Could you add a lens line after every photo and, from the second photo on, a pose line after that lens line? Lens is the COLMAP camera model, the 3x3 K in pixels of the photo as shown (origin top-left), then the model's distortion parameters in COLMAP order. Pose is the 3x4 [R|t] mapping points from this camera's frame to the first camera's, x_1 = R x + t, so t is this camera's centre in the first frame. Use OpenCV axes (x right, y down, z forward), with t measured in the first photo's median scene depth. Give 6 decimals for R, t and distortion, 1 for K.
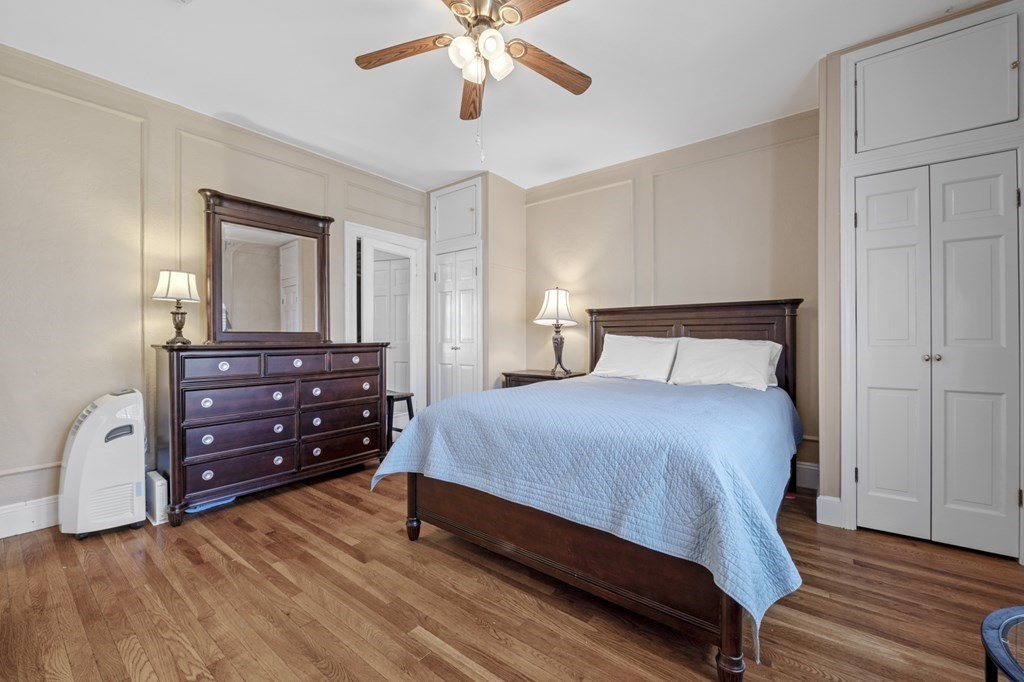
lens RADIAL K [[406.7, 0, 511.9], [0, 406.7, 339.2], [0, 0, 1]] dist [-0.000098, -0.001075]
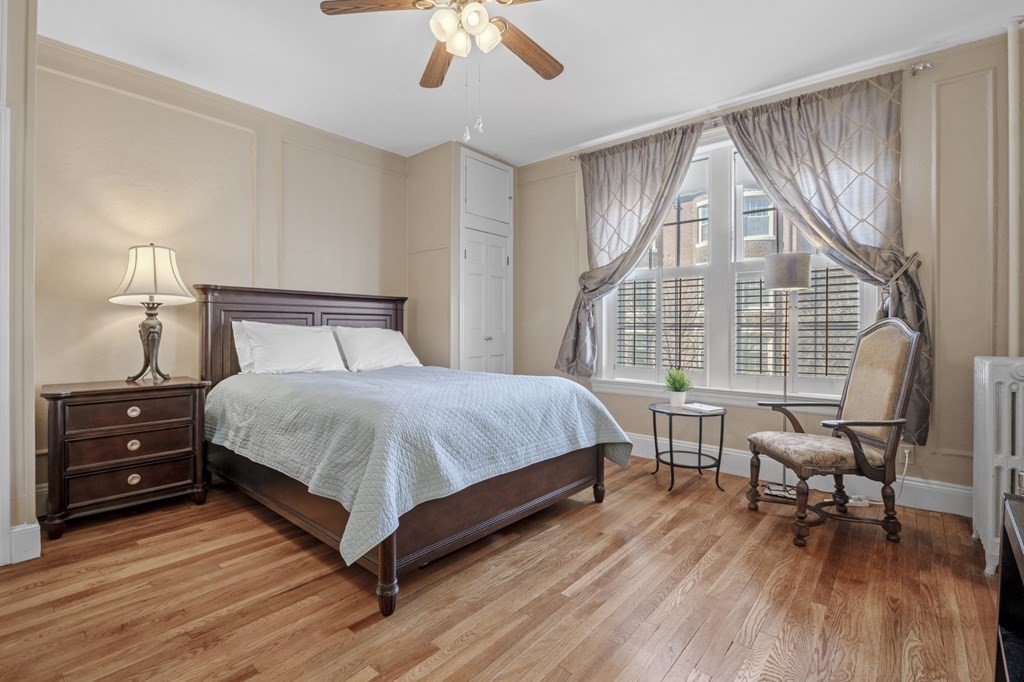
lens RADIAL K [[473.5, 0, 505.9], [0, 473.5, 327.3], [0, 0, 1]] dist [-0.011477, 0.000022]
pose [[0.054891, 0.004312, 0.998483, -0.813448], [-0.001760, 0.999990, -0.004221, 0.004076], [-0.998491, -0.001526, 0.054898, 0.591004]]
